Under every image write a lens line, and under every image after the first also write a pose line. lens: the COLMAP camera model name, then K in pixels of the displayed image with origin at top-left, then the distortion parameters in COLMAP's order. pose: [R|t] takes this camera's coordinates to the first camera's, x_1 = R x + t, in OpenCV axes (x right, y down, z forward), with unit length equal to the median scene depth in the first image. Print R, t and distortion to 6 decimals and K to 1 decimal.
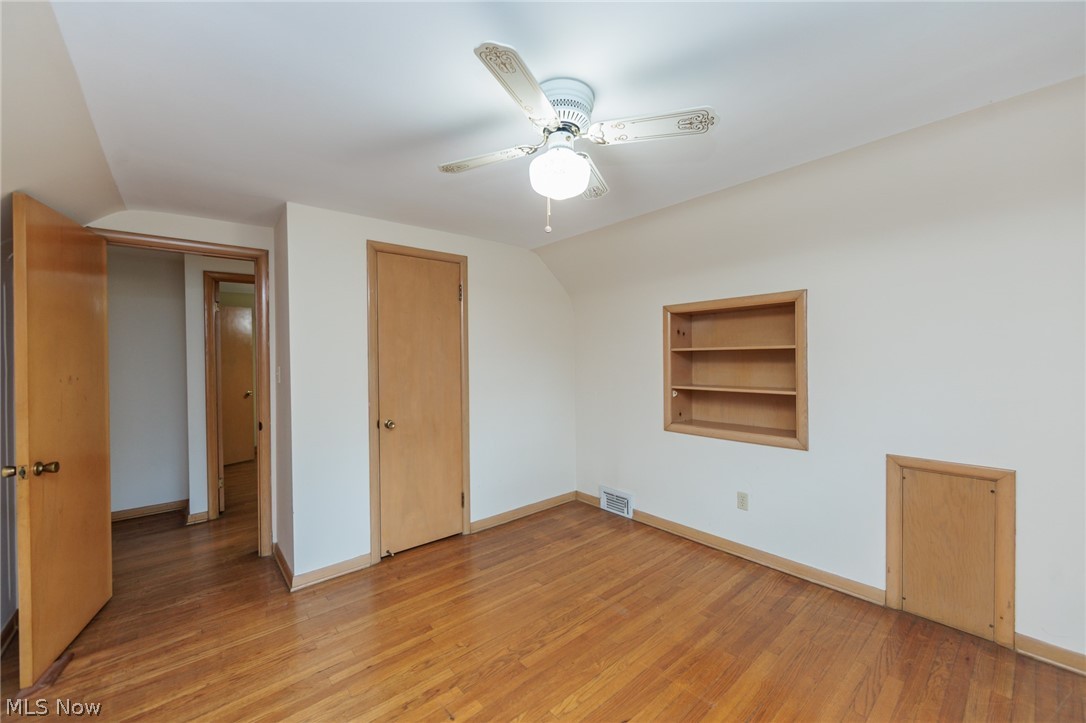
lens RADIAL K [[427.0, 0, 547.1], [0, 427.0, 360.1], [0, 0, 1]] dist [-0.007158, 0.000251]
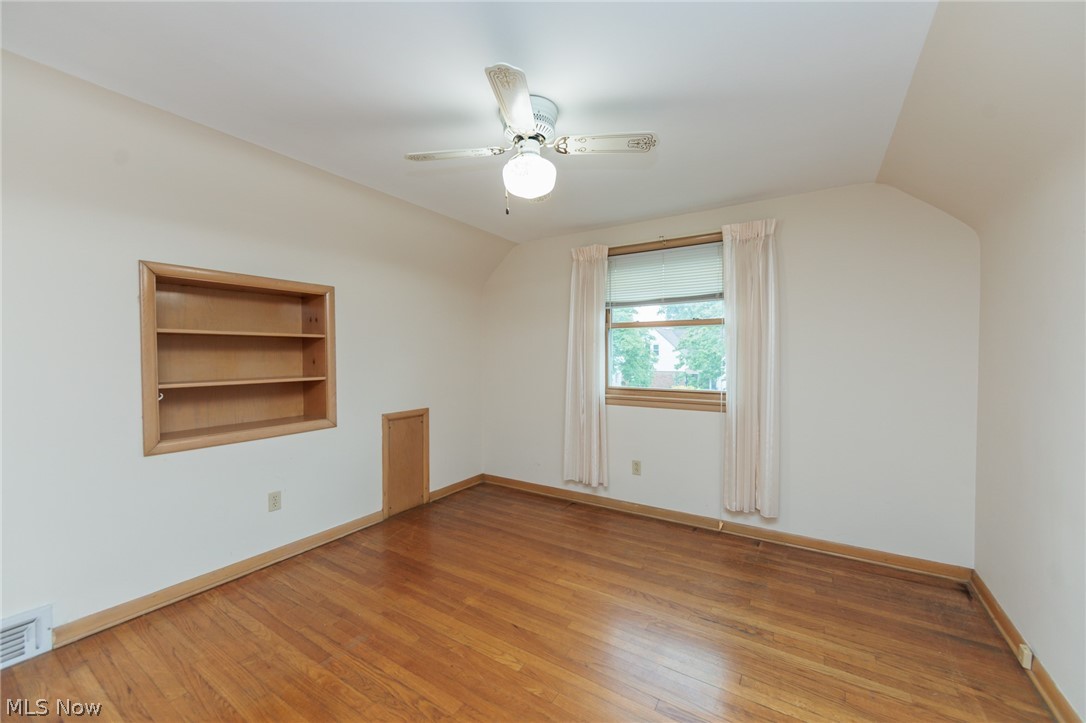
lens RADIAL K [[427.0, 0, 545.2], [0, 427.0, 361.2], [0, 0, 1]] dist [-0.007158, 0.000251]
pose [[-0.299053, -0.007756, 0.954205, -0.647025], [0.008195, 0.999909, 0.010696, 0.027006], [-0.954201, 0.011018, -0.298963, 0.788673]]
